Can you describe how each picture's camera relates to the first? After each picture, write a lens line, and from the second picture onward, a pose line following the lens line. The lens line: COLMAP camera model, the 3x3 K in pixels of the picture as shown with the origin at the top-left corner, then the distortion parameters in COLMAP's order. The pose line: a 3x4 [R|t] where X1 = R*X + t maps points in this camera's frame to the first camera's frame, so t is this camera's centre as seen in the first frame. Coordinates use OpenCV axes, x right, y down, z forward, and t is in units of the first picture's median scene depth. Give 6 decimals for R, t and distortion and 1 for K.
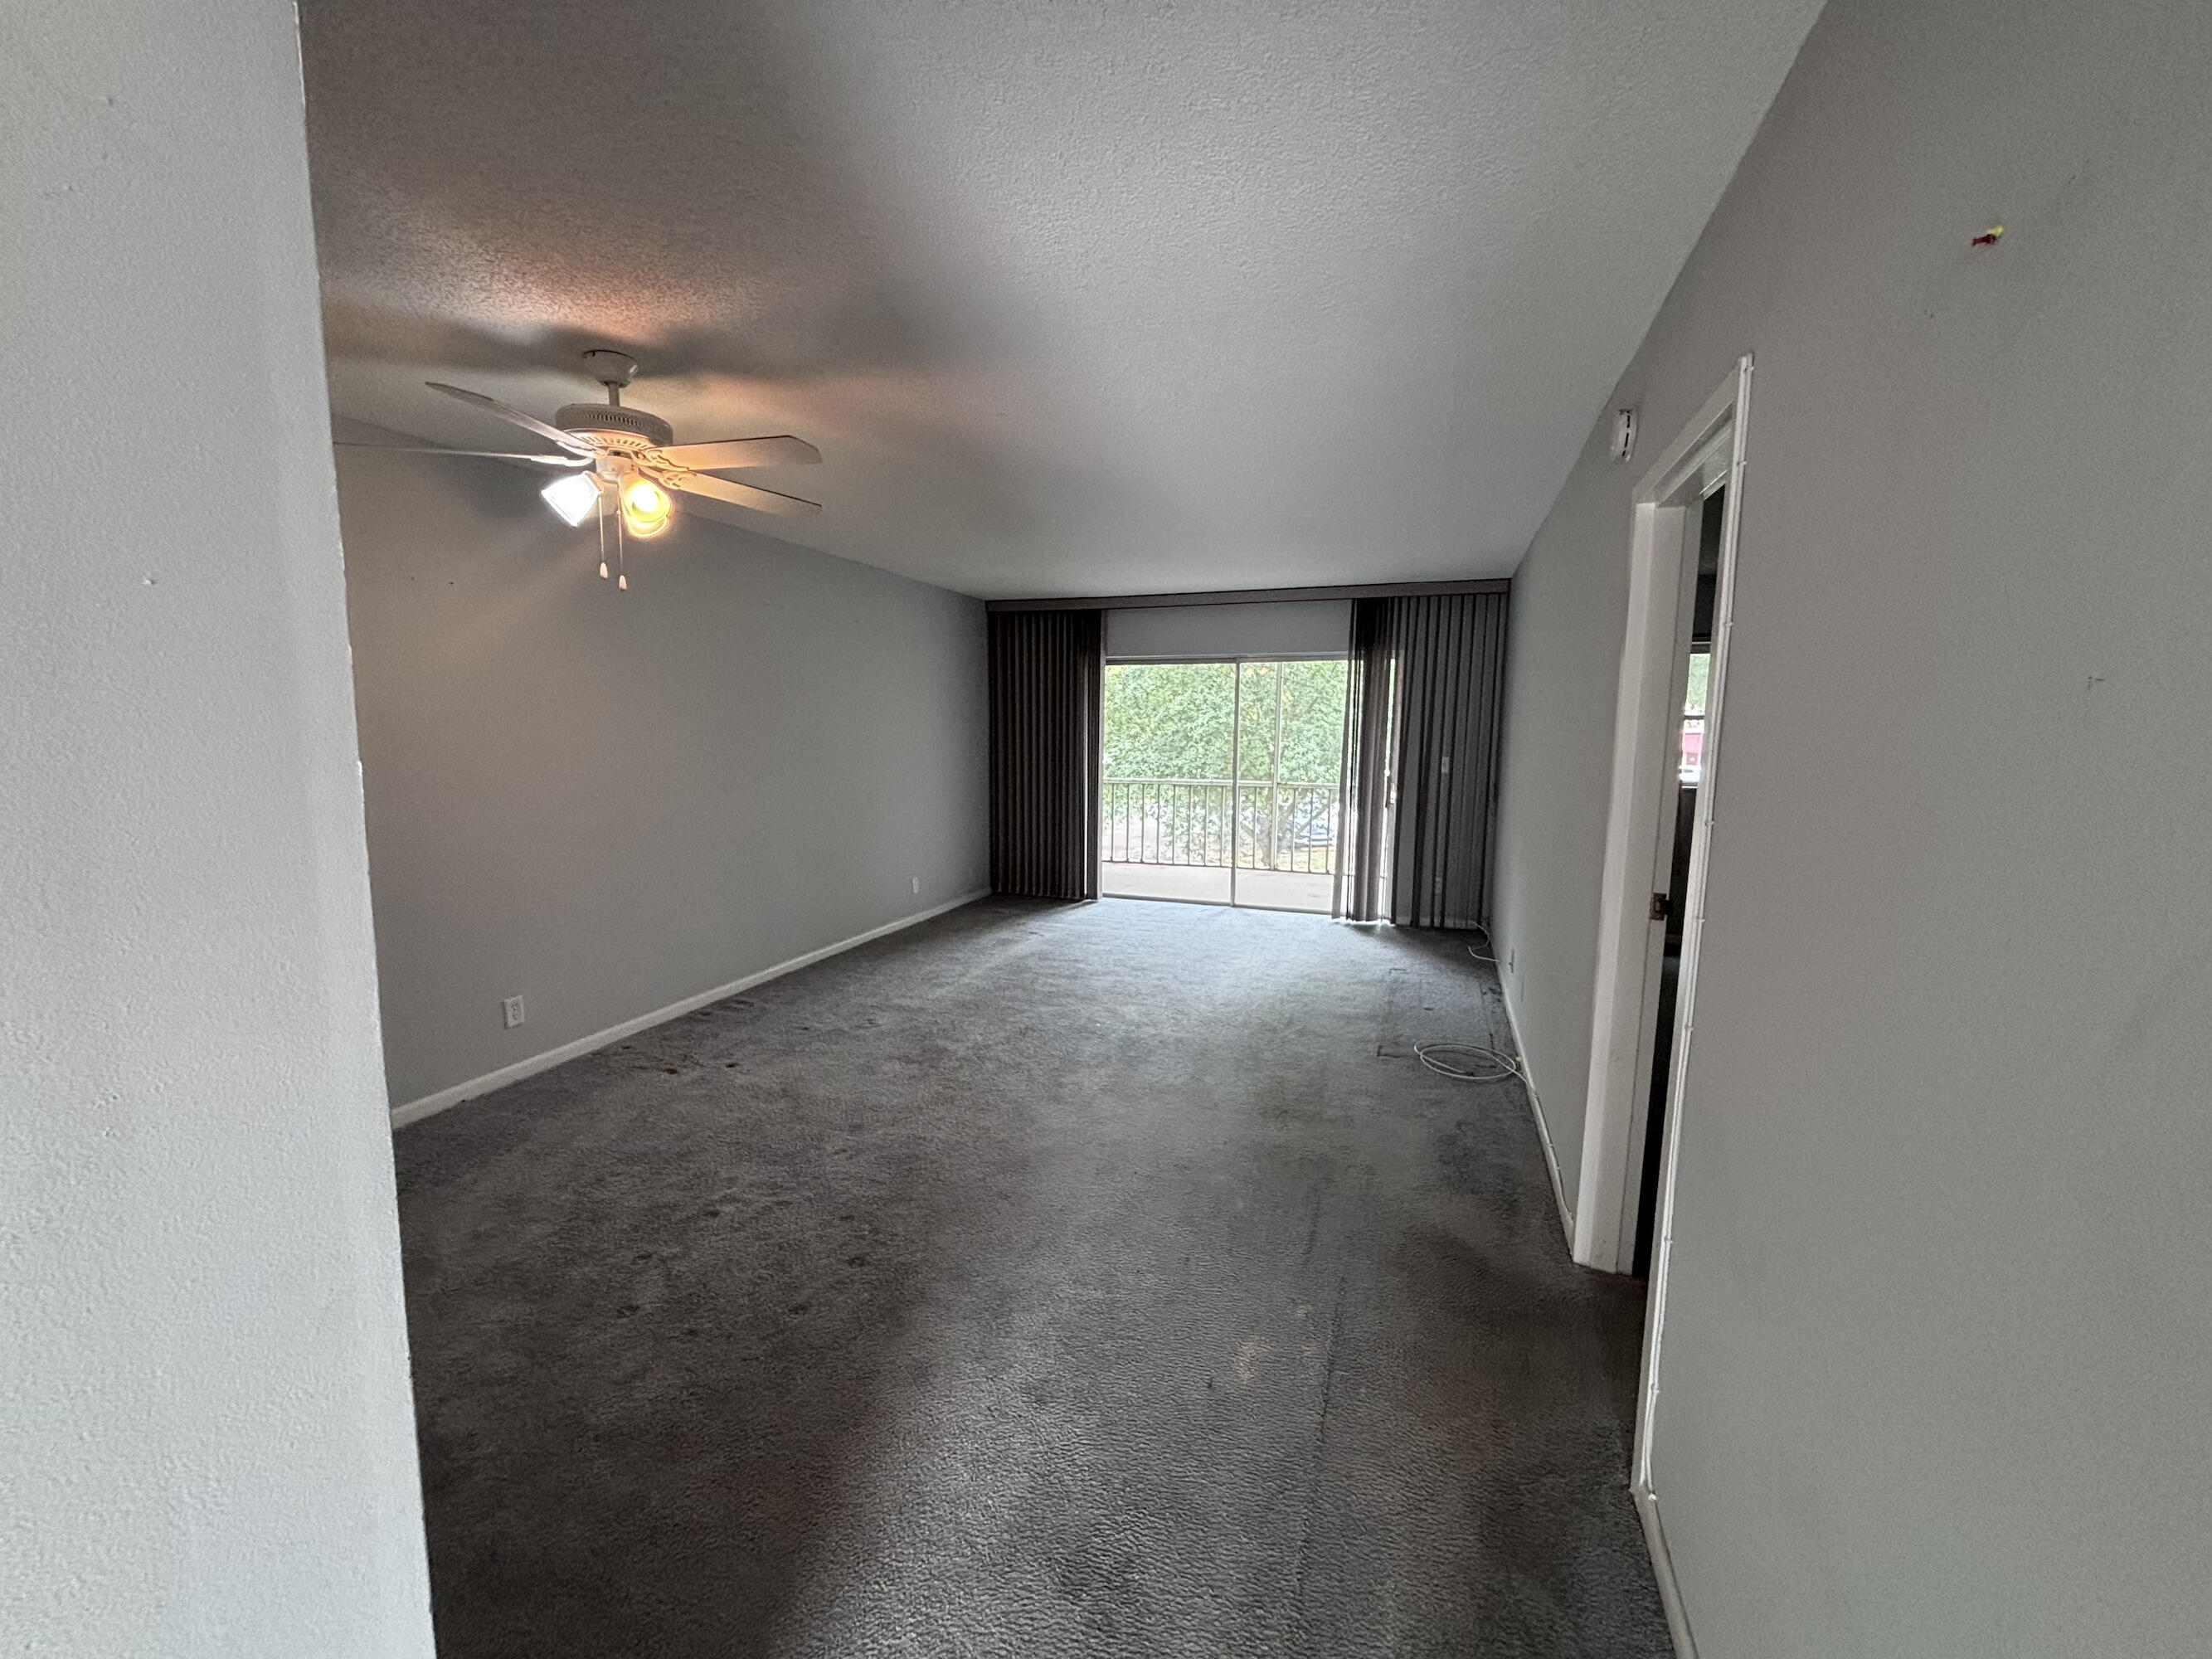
lens RADIAL K [[892.6, 0, 1109.2], [0, 892.6, 811.6], [0, 0, 1]] dist [-0.000234, 0.000571]
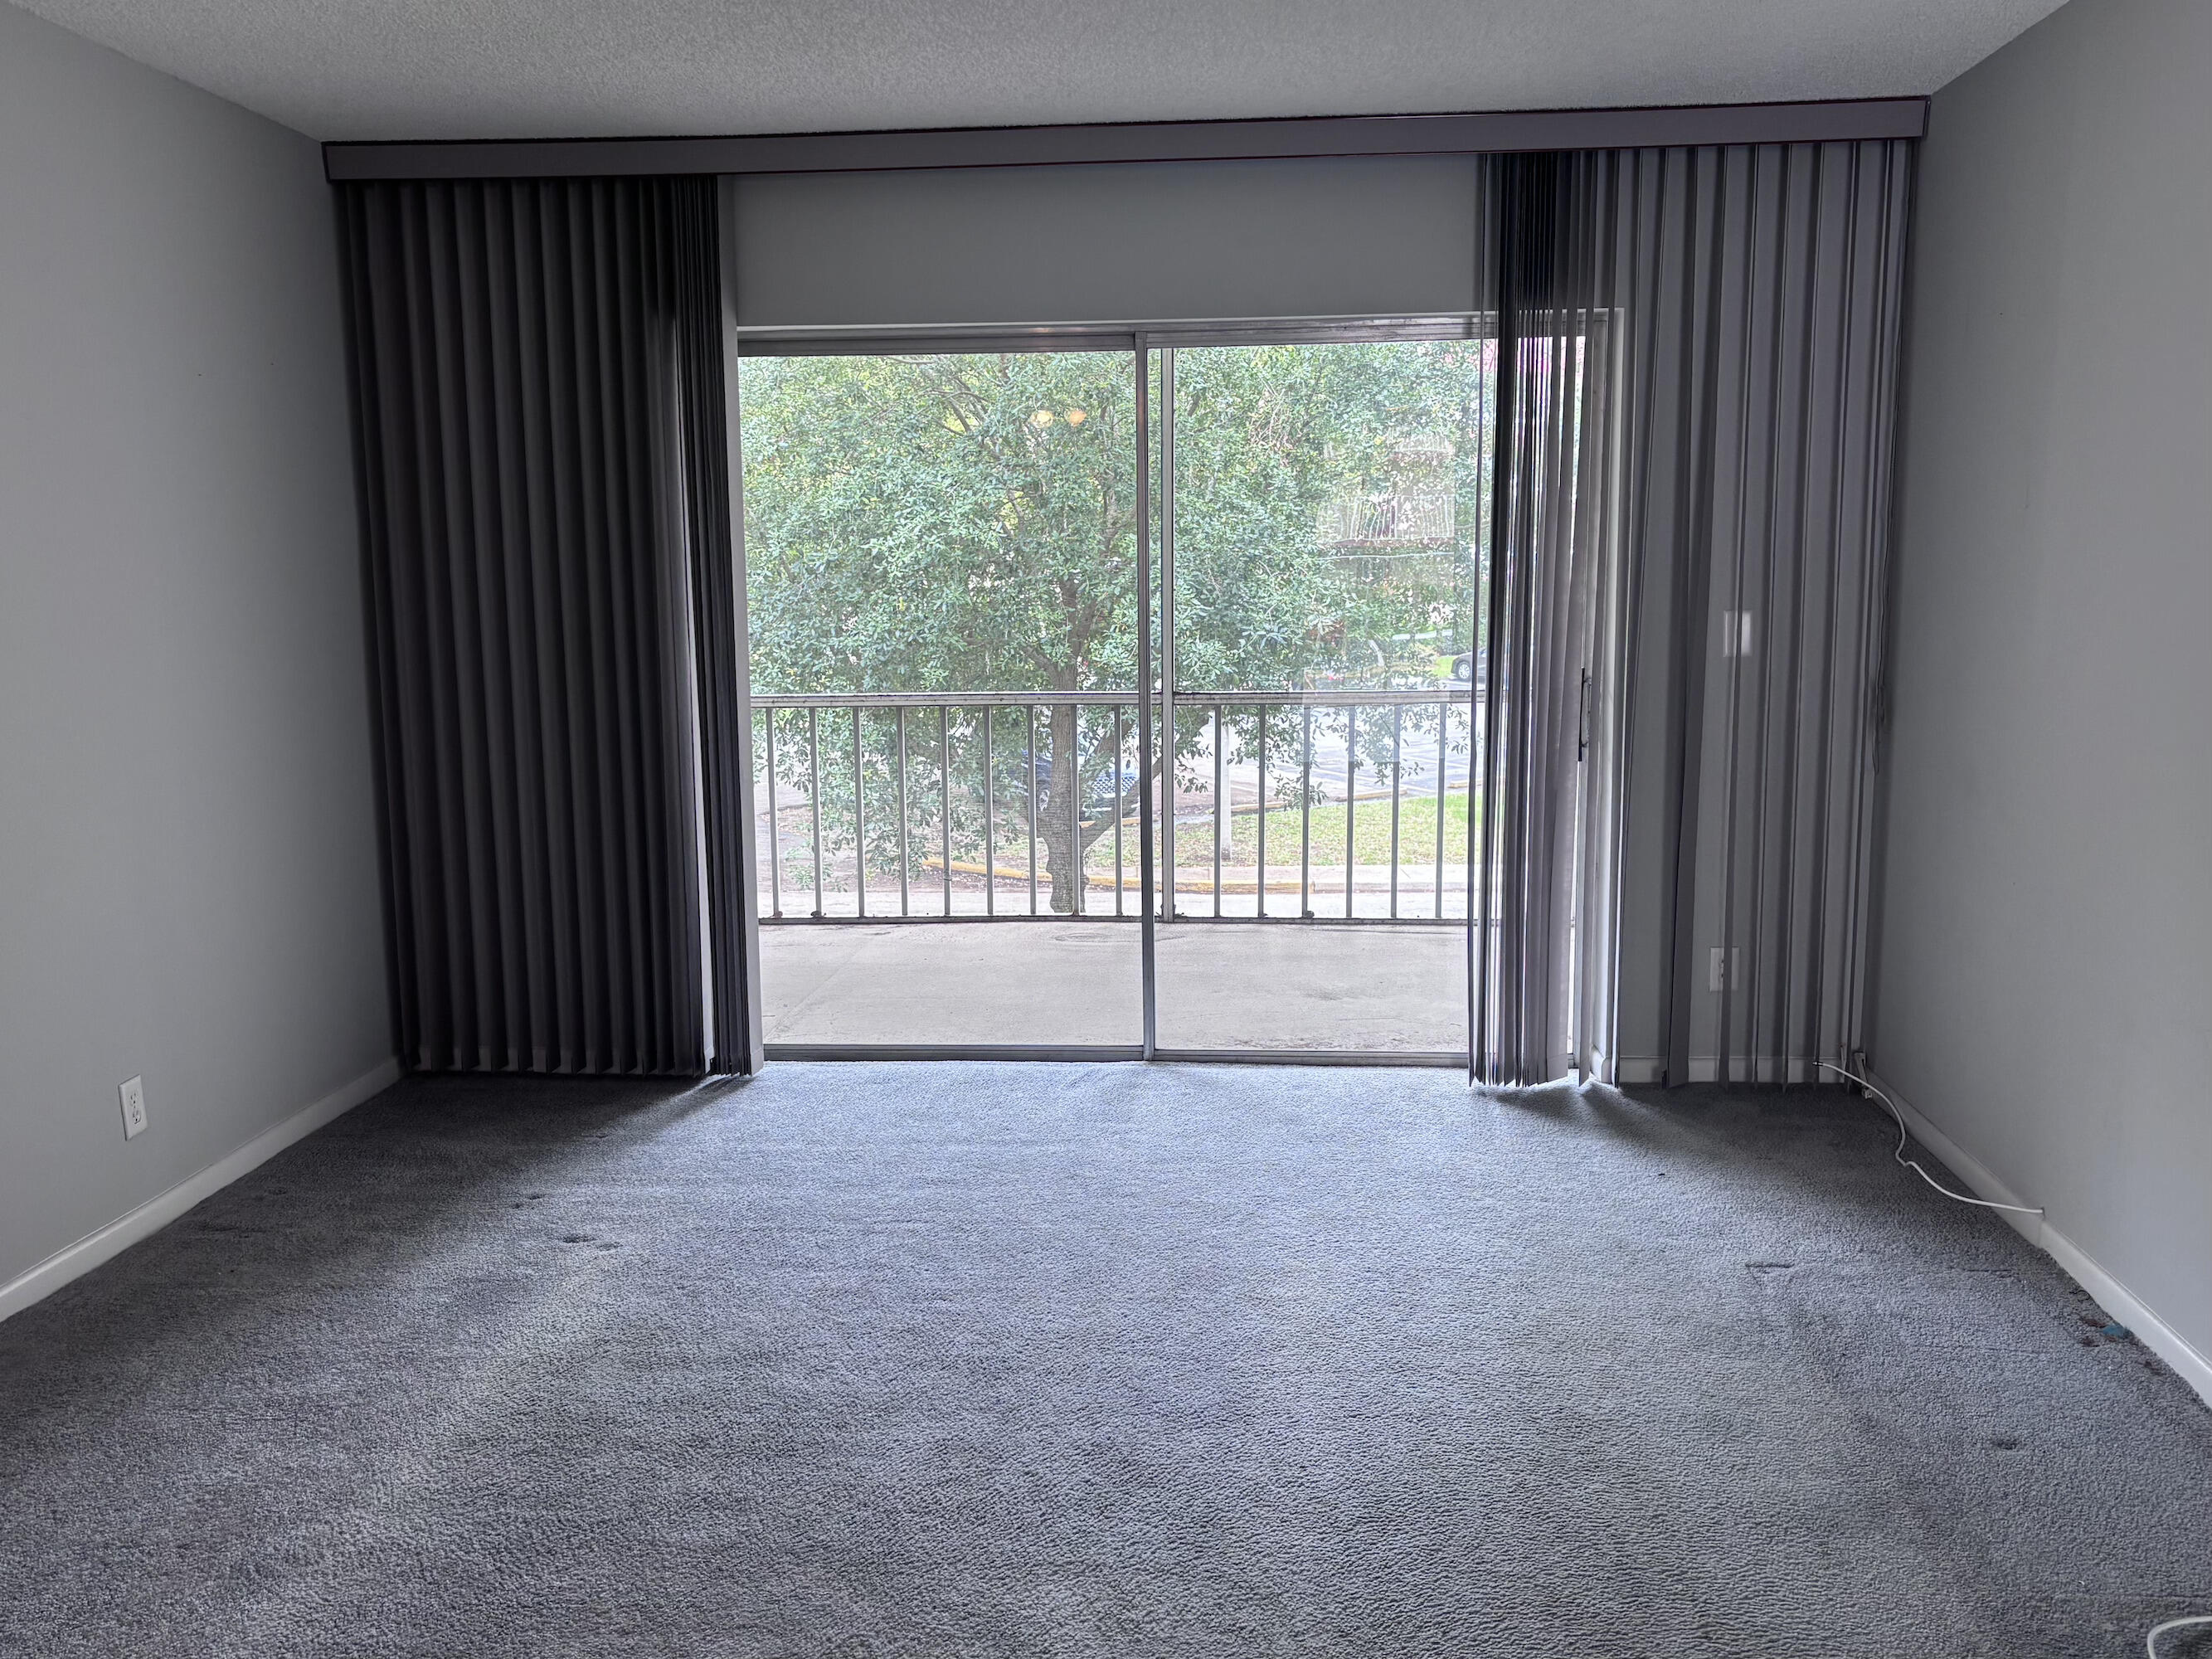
lens RADIAL K [[1901.1, 0, 1124.2], [0, 1901.1, 813.5], [0, 0, 1]] dist [0.020839, -0.019553]
pose [[0.963915, -0.056142, 0.260225, -0.064281], [0.045670, 0.997891, 0.046119, -0.026438], [-0.262265, -0.032570, 0.964446, 0.326649]]
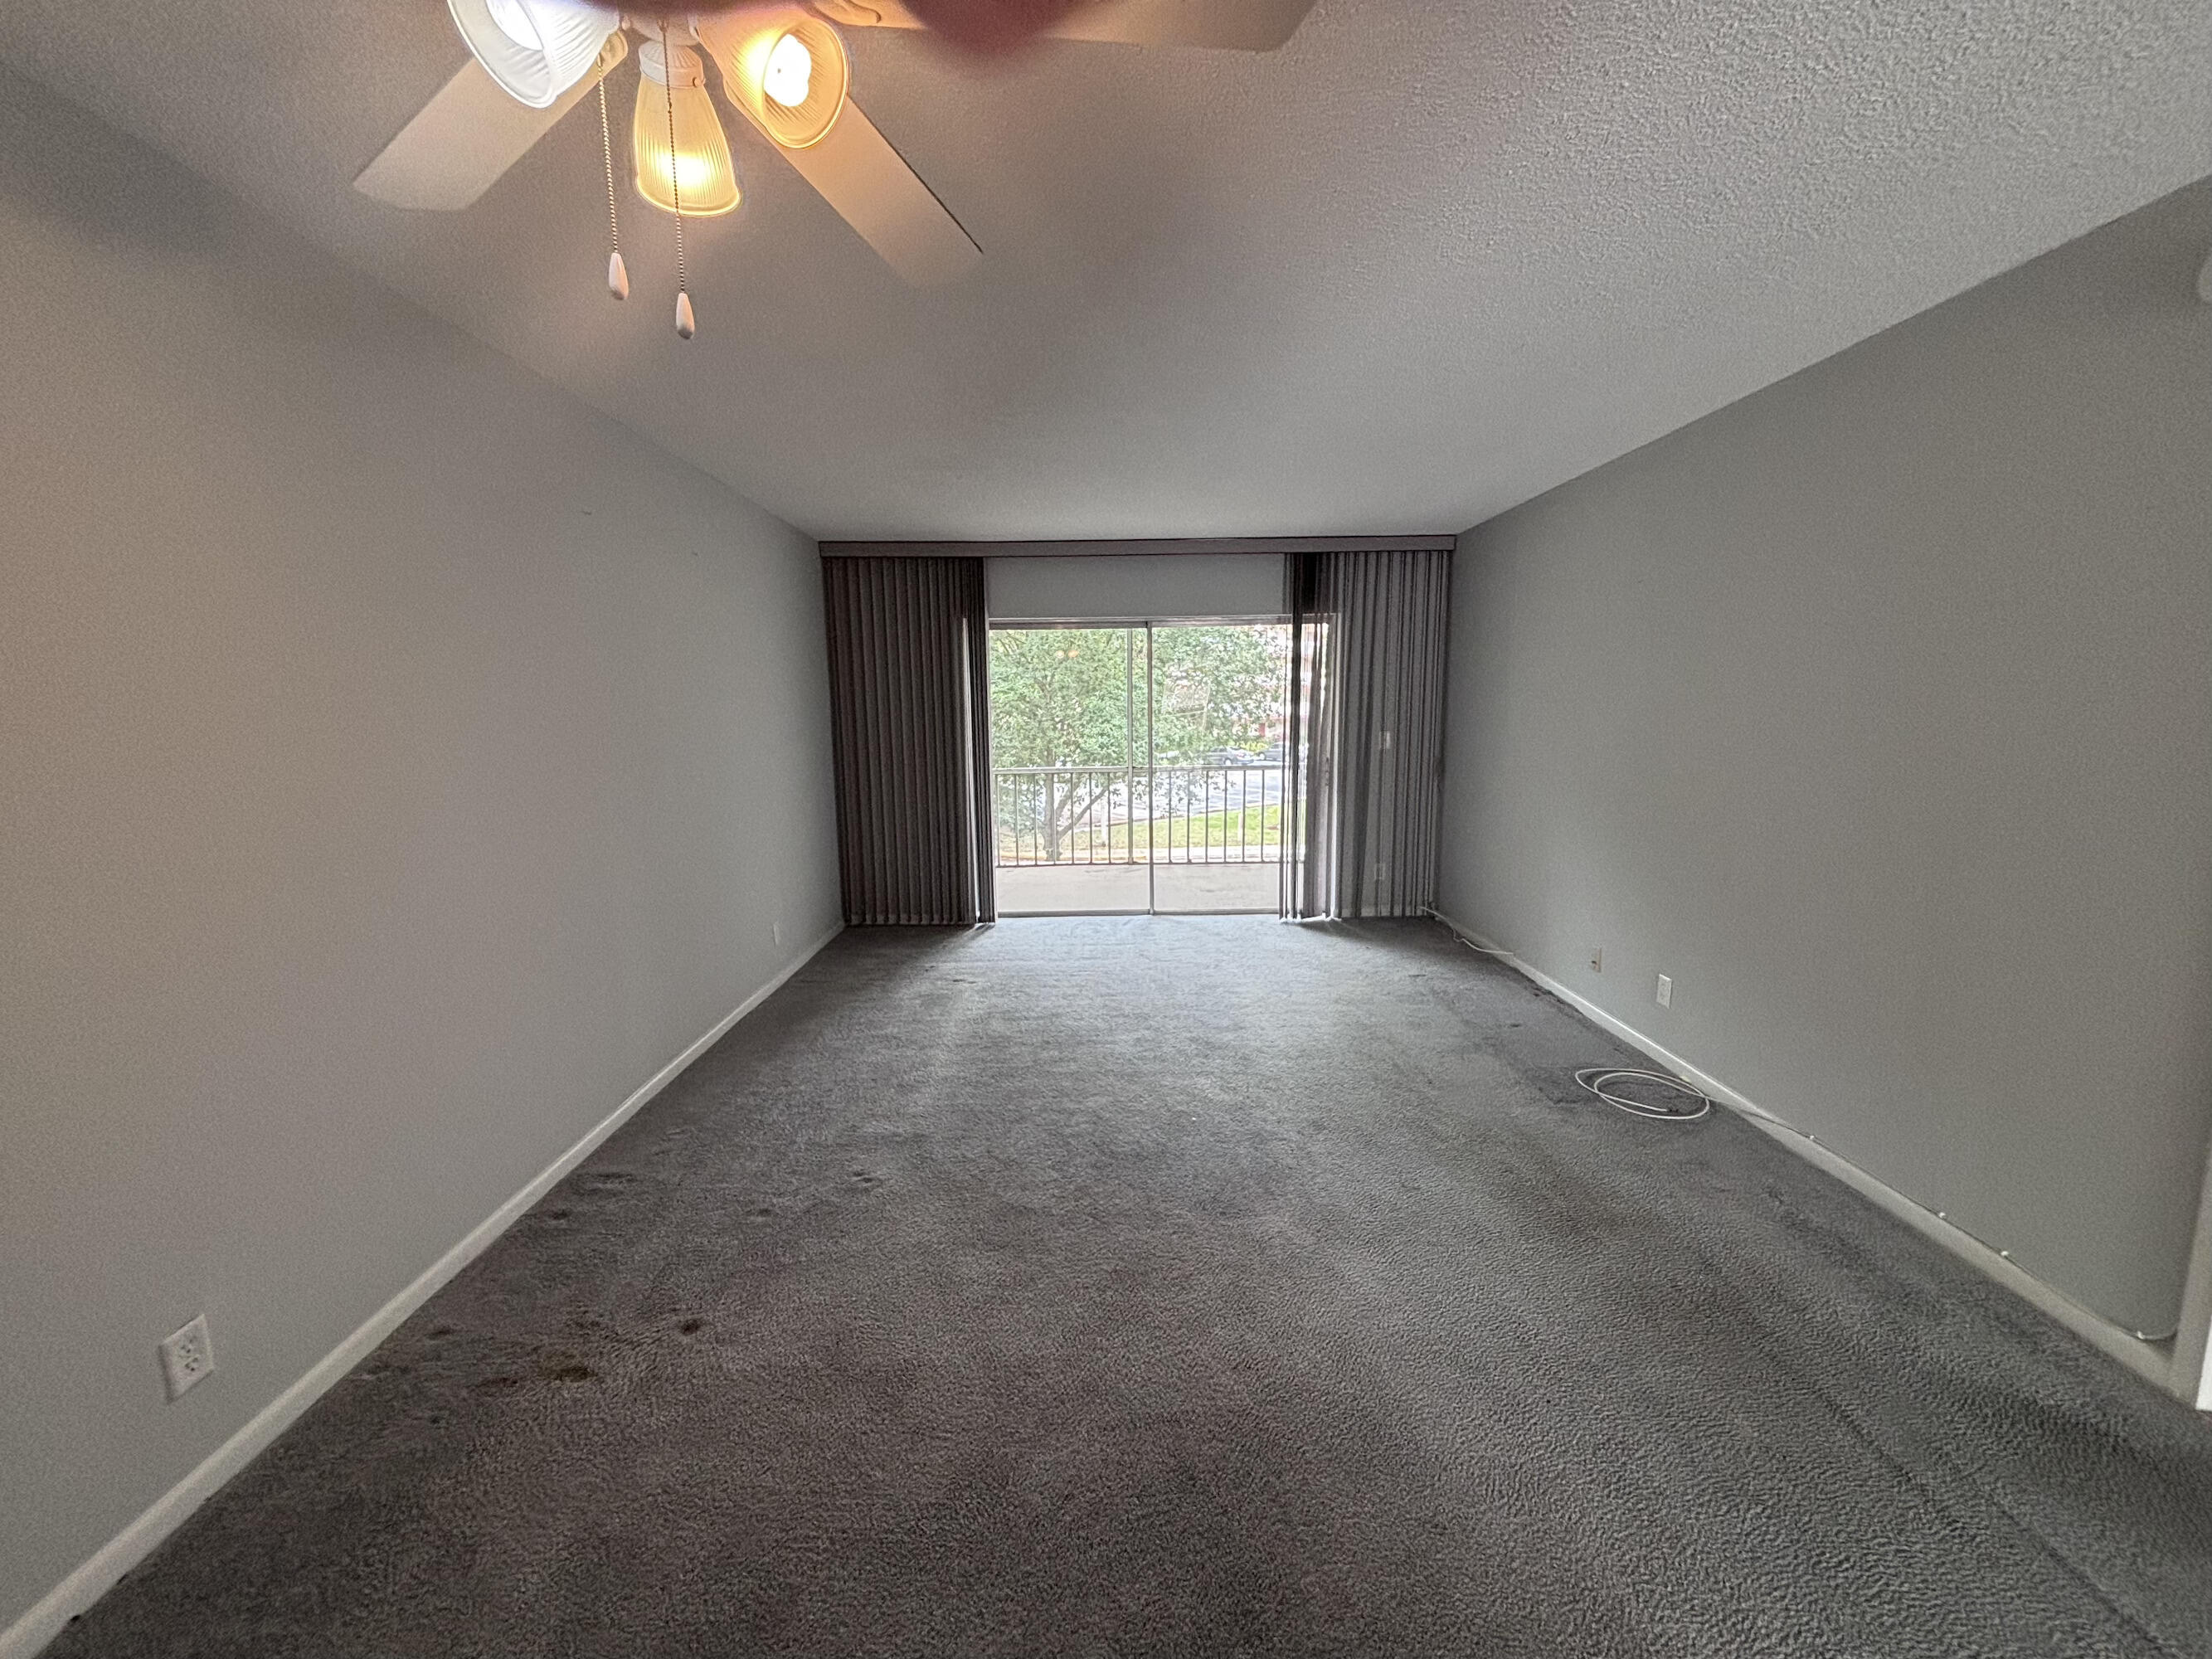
lens RADIAL K [[892.6, 0, 1109.9], [0, 892.6, 822.4], [0, 0, 1]] dist [-0.000234, 0.000571]
pose [[0.937575, -0.066143, 0.341436, -0.206360], [0.054944, 0.997590, 0.042379, -0.022348], [-0.343416, -0.020973, 0.938949, 0.236983]]
